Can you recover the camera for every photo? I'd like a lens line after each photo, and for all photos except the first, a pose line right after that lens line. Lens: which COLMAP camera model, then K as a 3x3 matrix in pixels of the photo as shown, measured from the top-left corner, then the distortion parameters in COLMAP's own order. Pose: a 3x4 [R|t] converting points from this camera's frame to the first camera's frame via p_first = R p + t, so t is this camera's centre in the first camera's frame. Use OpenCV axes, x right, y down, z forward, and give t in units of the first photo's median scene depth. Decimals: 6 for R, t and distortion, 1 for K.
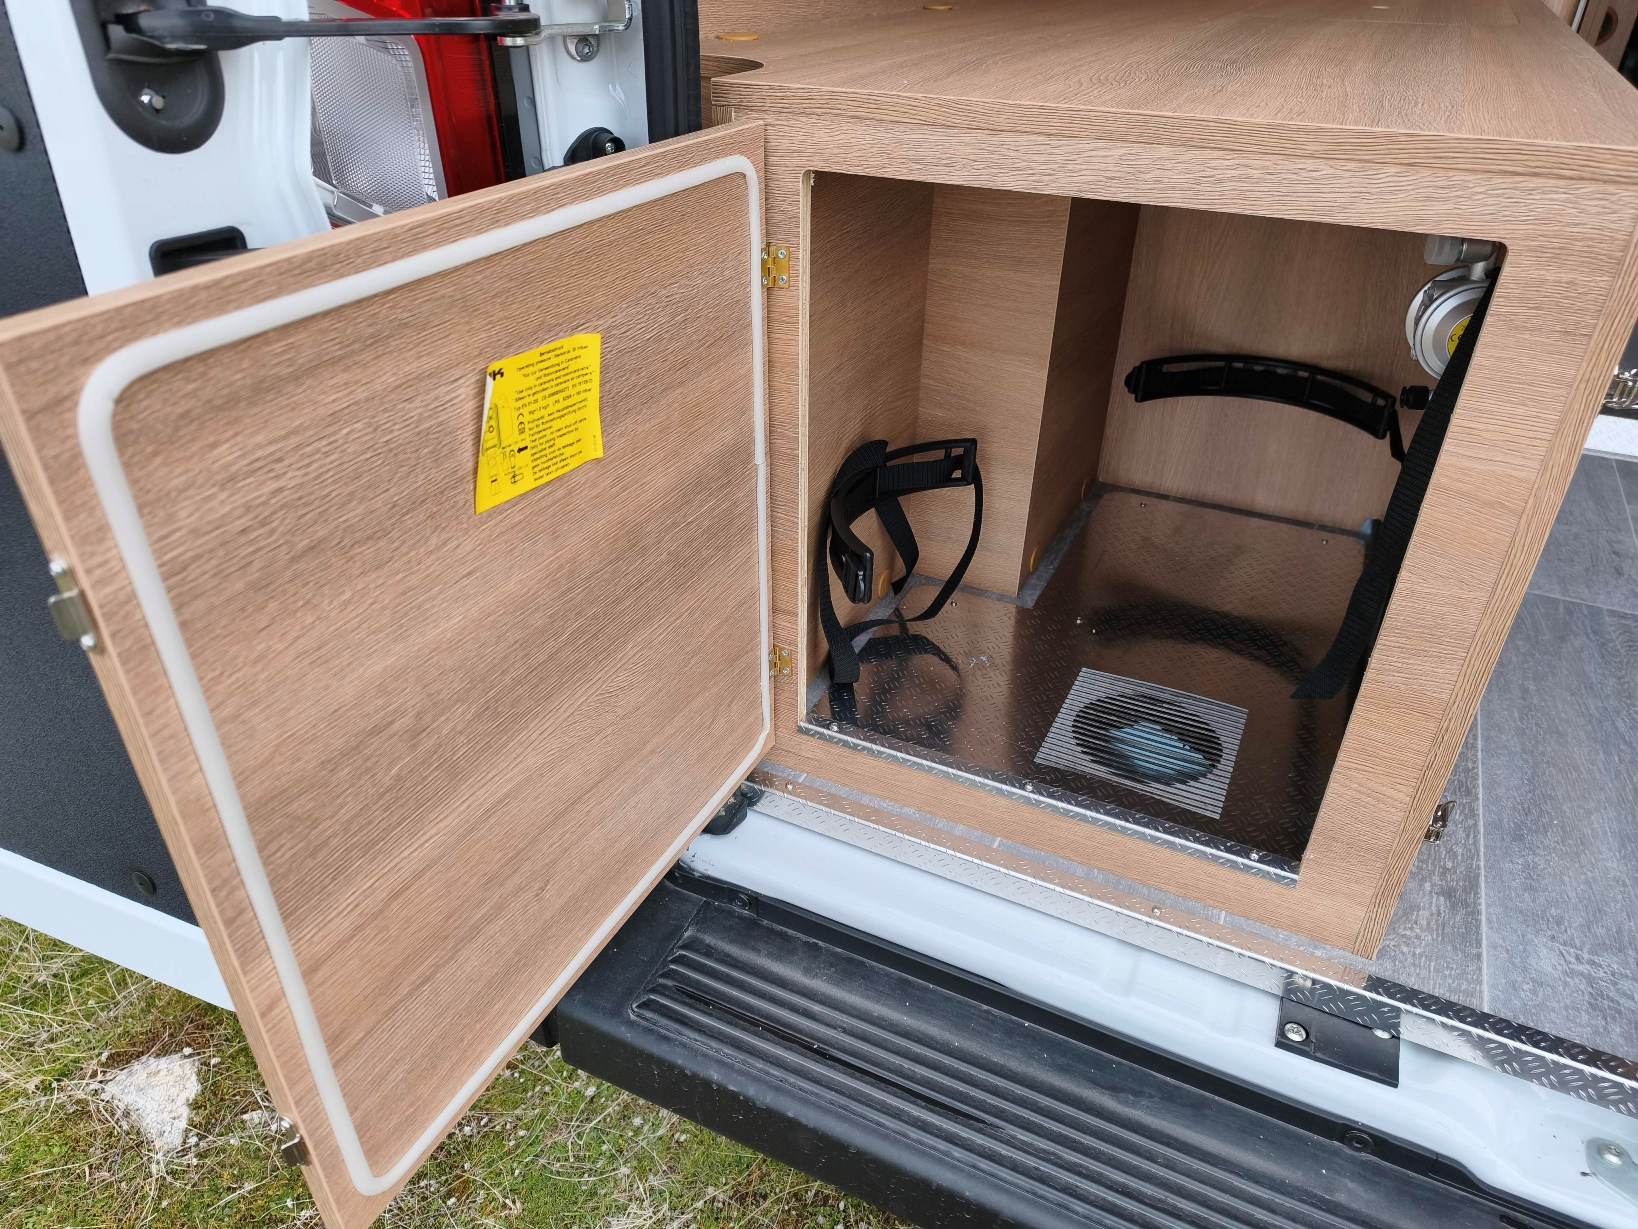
lens RADIAL K [[1097.5, 0, 819.0], [0, 1097.5, 614.5], [0, 0, 1]] dist [0.045487, -0.043843]
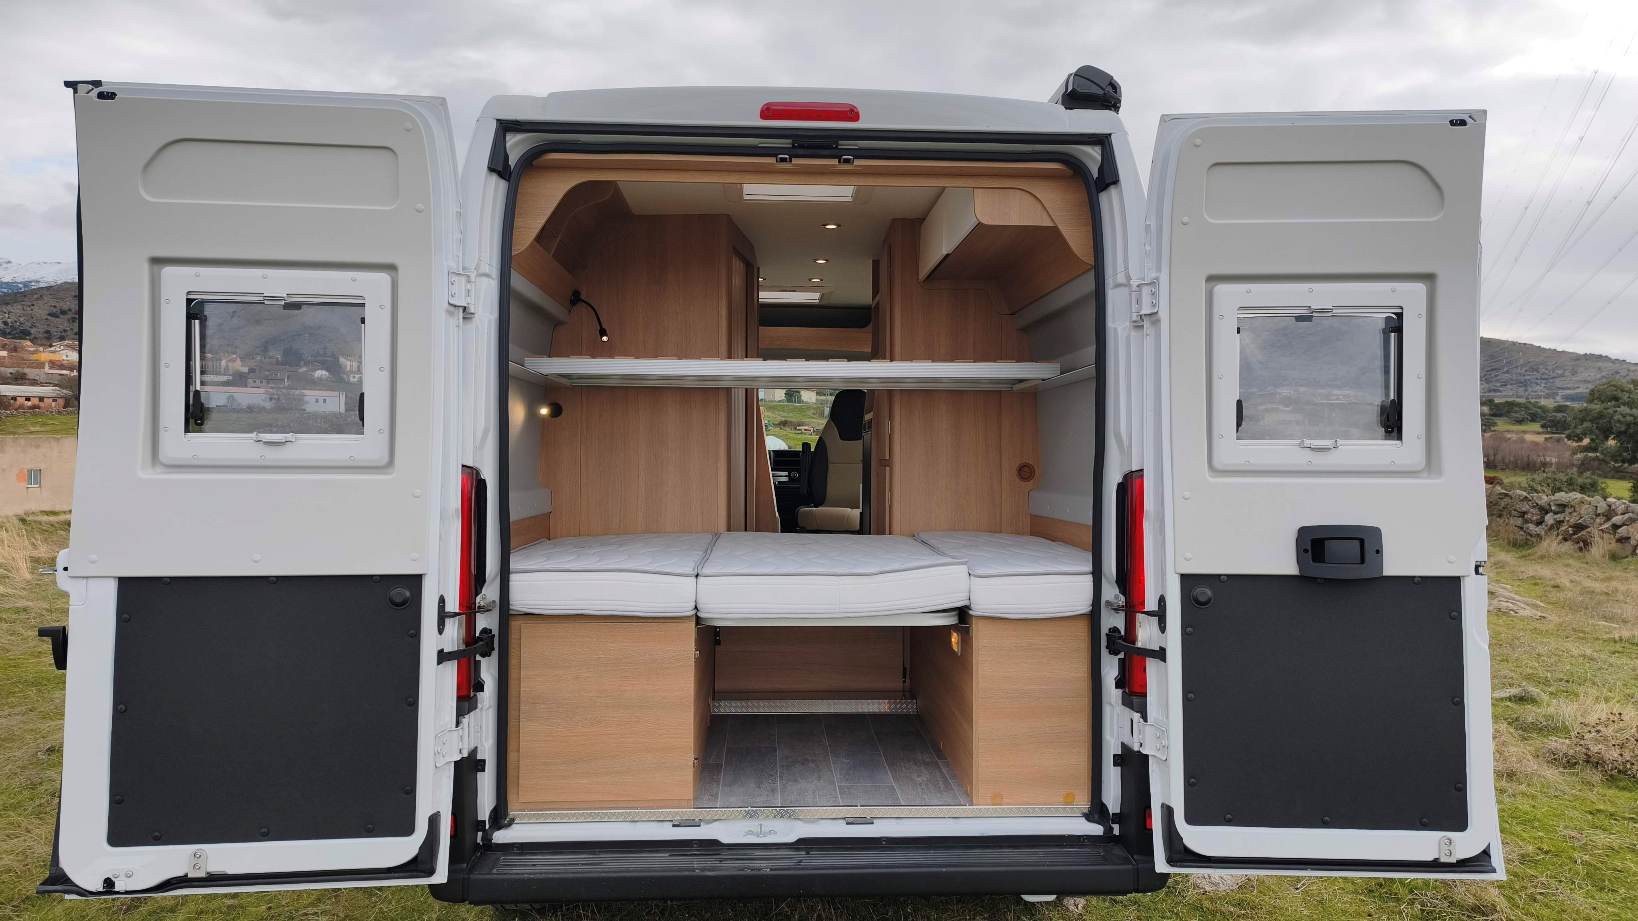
lens RADIAL K [[1093.4, 0, 826.3], [0, 1093.4, 458.8], [0, 0, 1]] dist [0.048087, -0.049099]
pose [[0.874649, -0.004533, 0.484736, -0.951132], [0.262371, 0.845256, -0.465514, 1.182762], [-0.407615, 0.534342, 0.740492, -2.685022]]
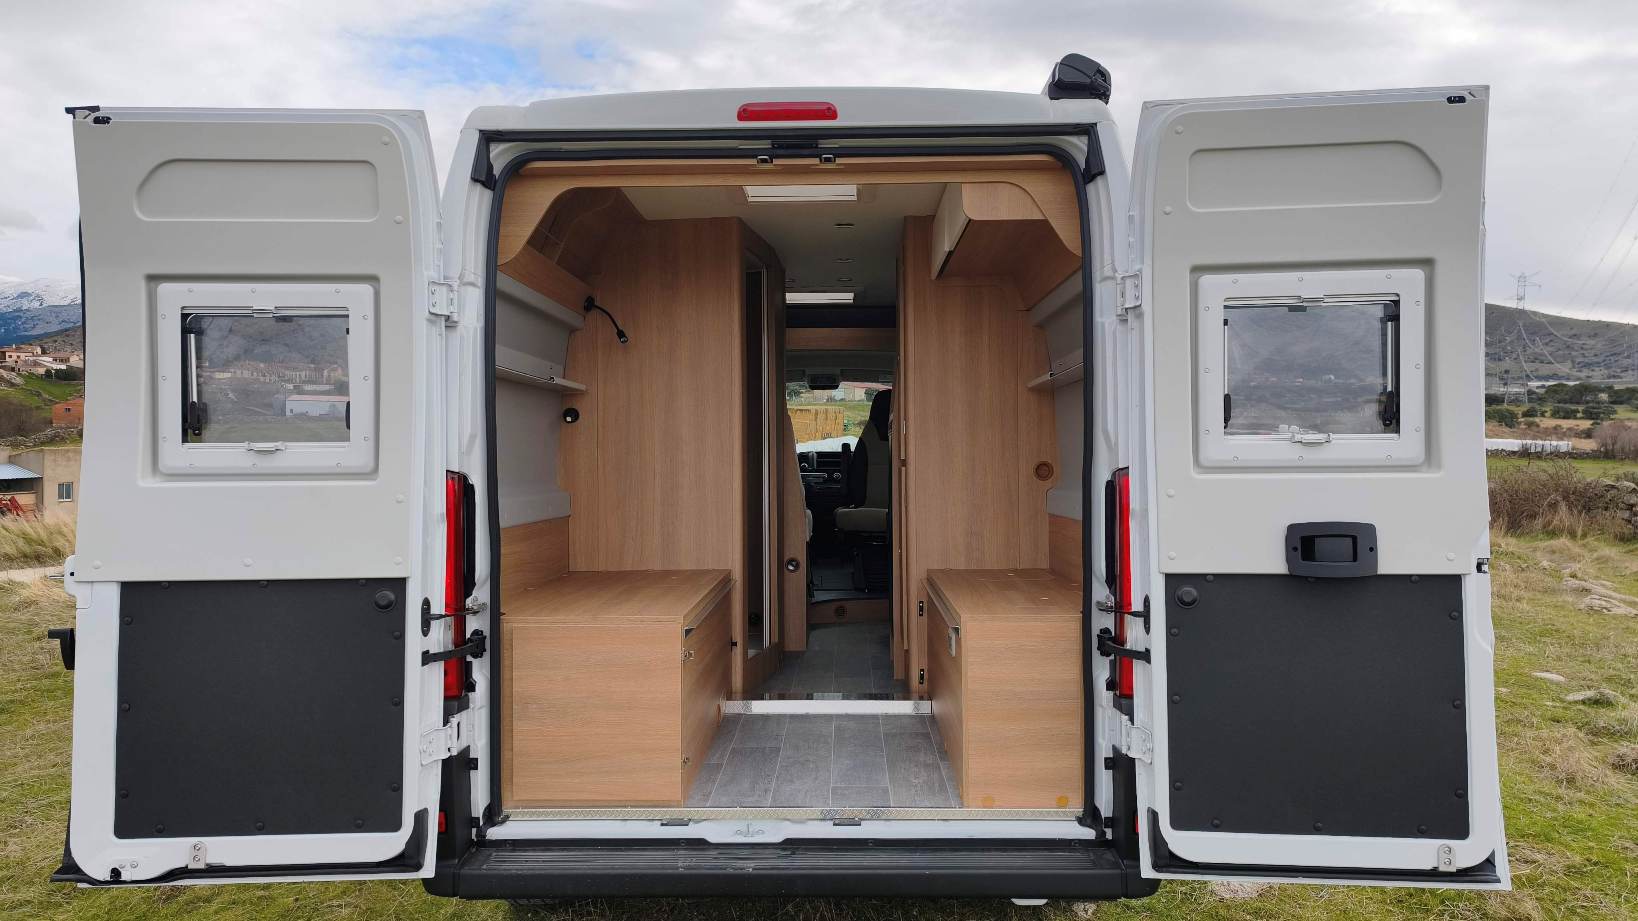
lens RADIAL K [[1098.2, 0, 825.2], [0, 1098.2, 470.3], [0, 0, 1]] dist [0.049995, -0.051557]
pose [[0.907856, -0.019900, 0.418809, -0.656437], [0.237974, 0.846849, -0.475620, 1.267477], [-0.345203, 0.531461, 0.773553, -2.815496]]
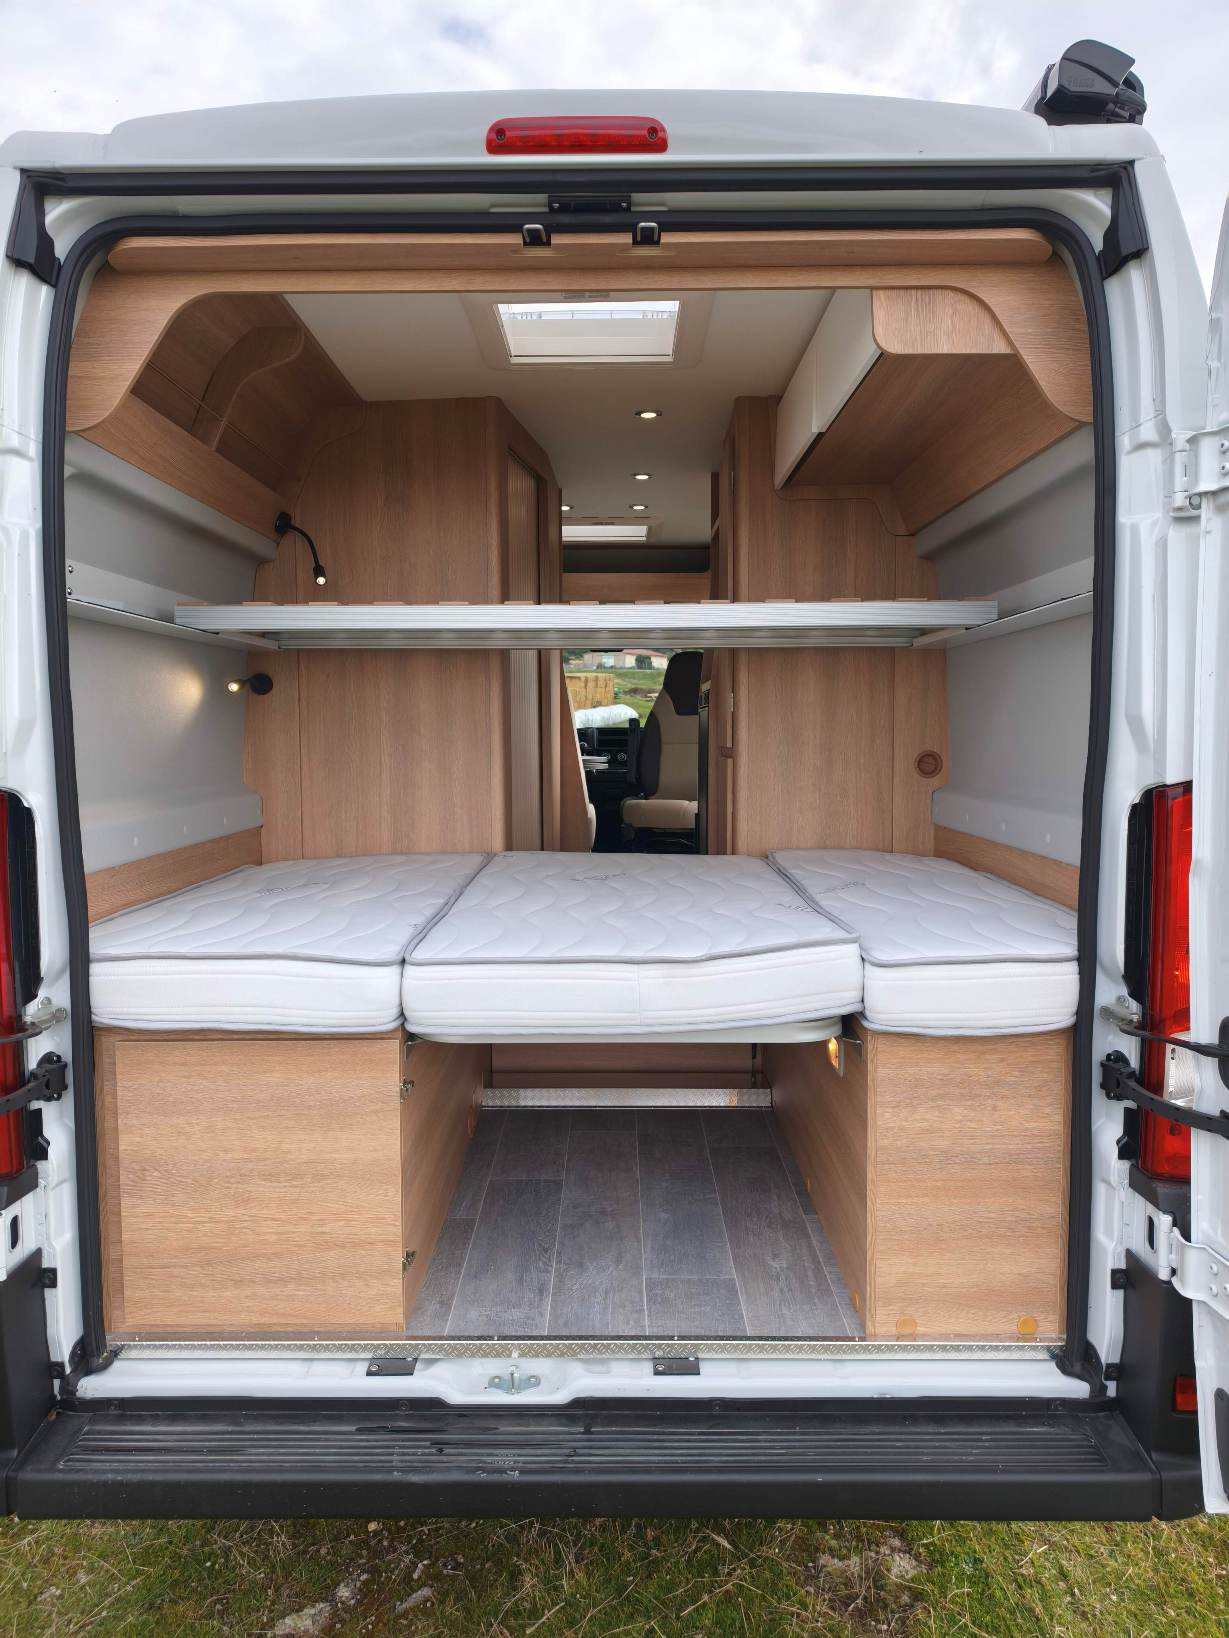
lens RADIAL K [[1103.0, 0, 606.8], [0, 1103.0, 813.5], [0, 0, 1]] dist [0.006386, 0.003265]
pose [[0.903676, -0.047870, 0.425534, -0.075776], [0.241364, 0.877779, -0.413821, 0.413790], [-0.353715, 0.476669, 0.804781, -1.607565]]
